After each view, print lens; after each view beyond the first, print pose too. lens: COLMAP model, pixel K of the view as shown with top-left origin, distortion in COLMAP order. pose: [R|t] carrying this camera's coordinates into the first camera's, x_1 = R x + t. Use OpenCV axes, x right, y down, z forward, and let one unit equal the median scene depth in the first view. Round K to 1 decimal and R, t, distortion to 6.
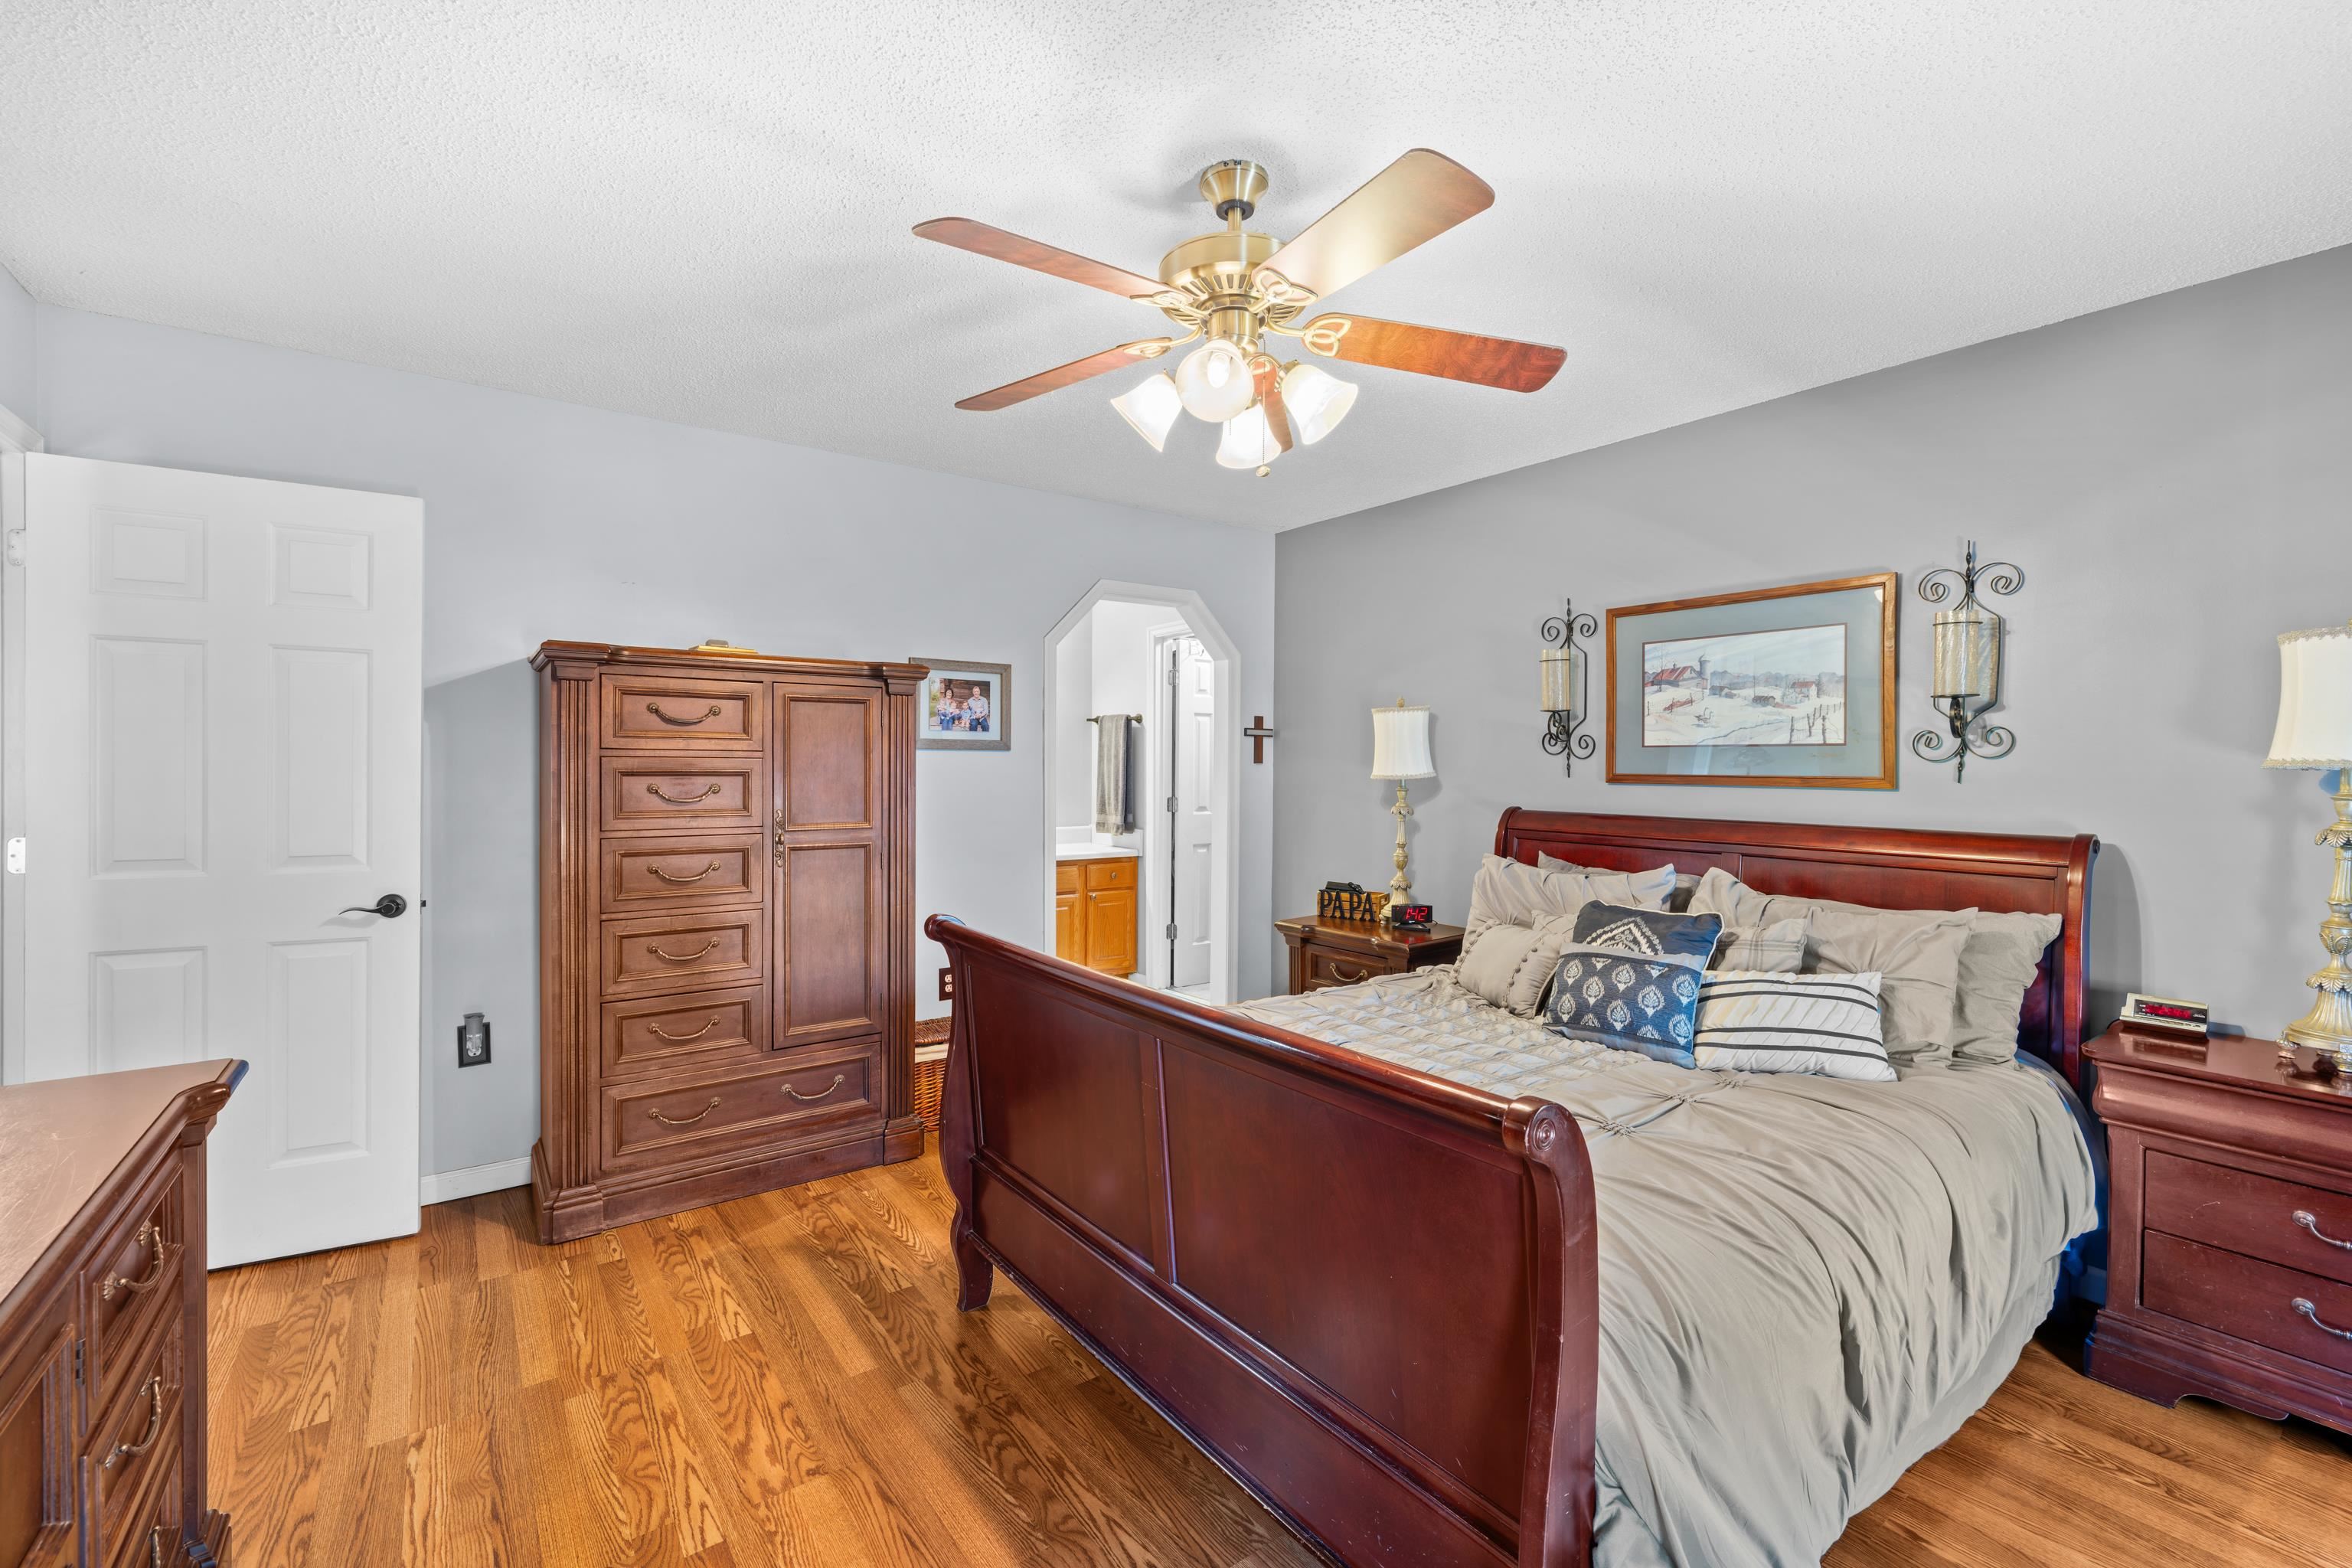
lens RADIAL K [[991.7, 0, 1175.9], [0, 991.7, 787.0], [0, 0, 1]] dist [0.001347, 0.000153]
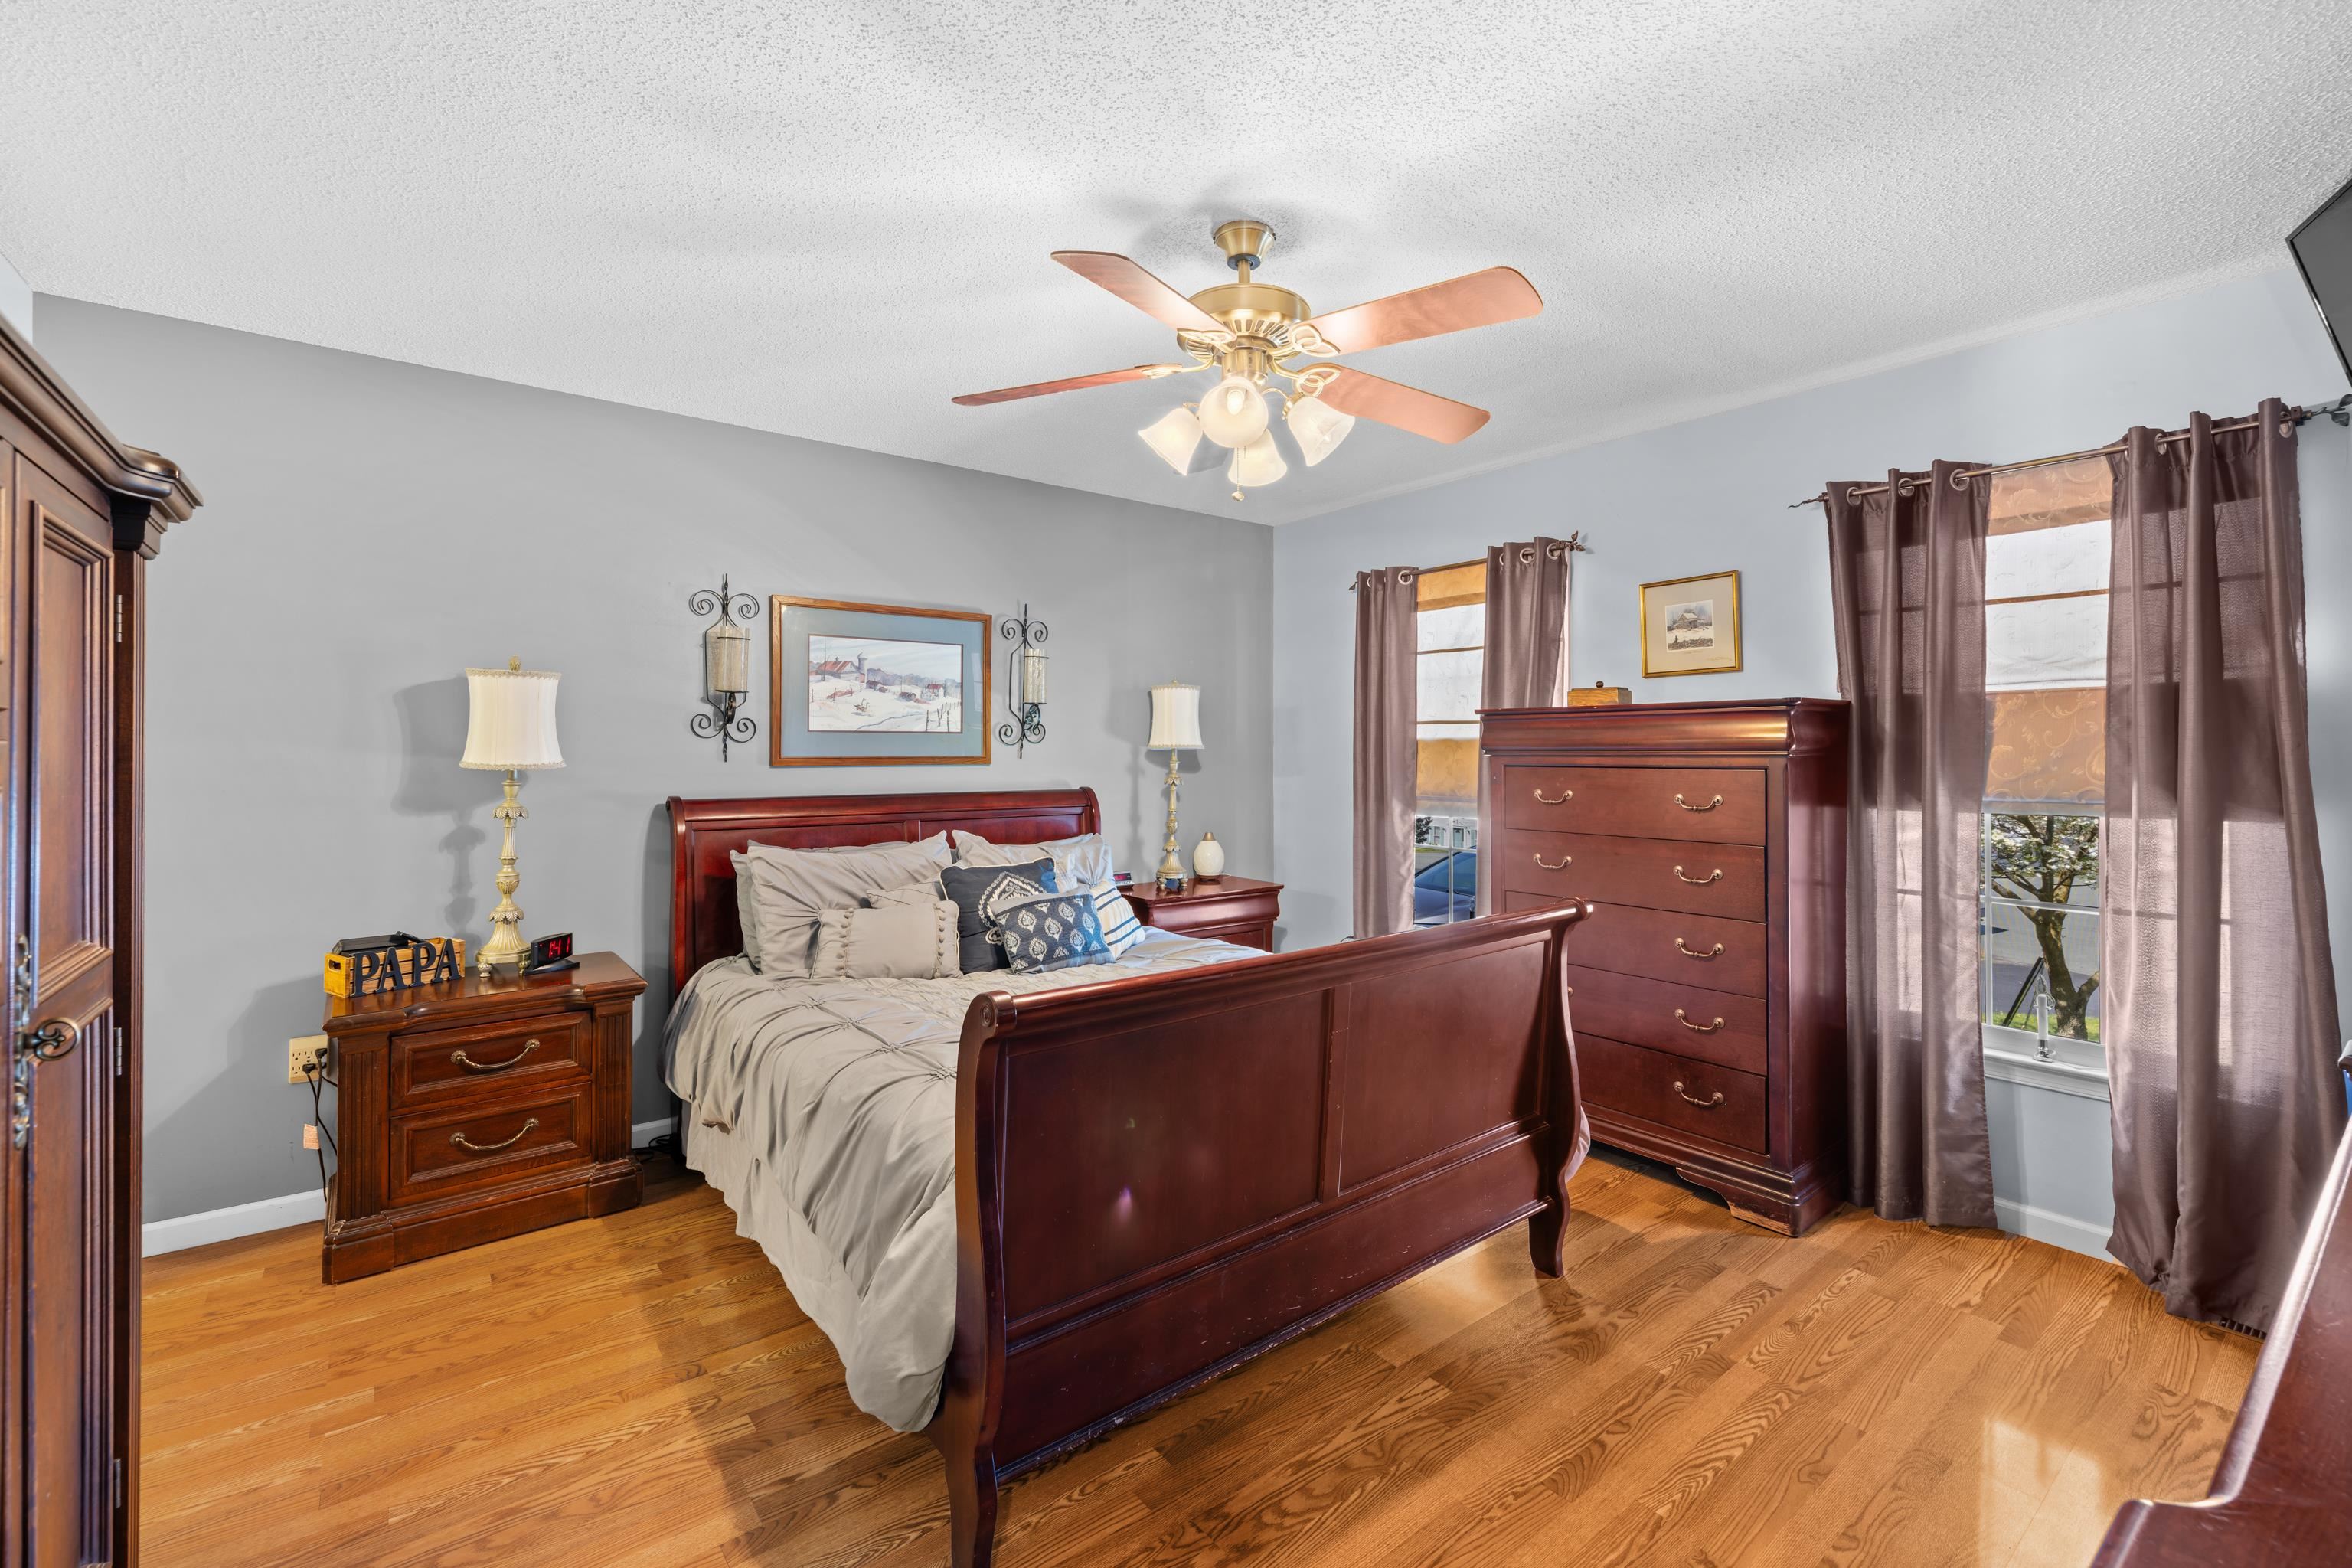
lens RADIAL K [[1006.1, 0, 1176.3], [0, 1006.1, 752.1], [0, 0, 1]] dist [-0.000716, -0.000026]
pose [[-0.031029, -0.008417, 0.999483, -0.702075], [0.023574, 0.999680, 0.009151, -0.021247], [-0.999240, 0.023845, -0.030820, 0.724194]]
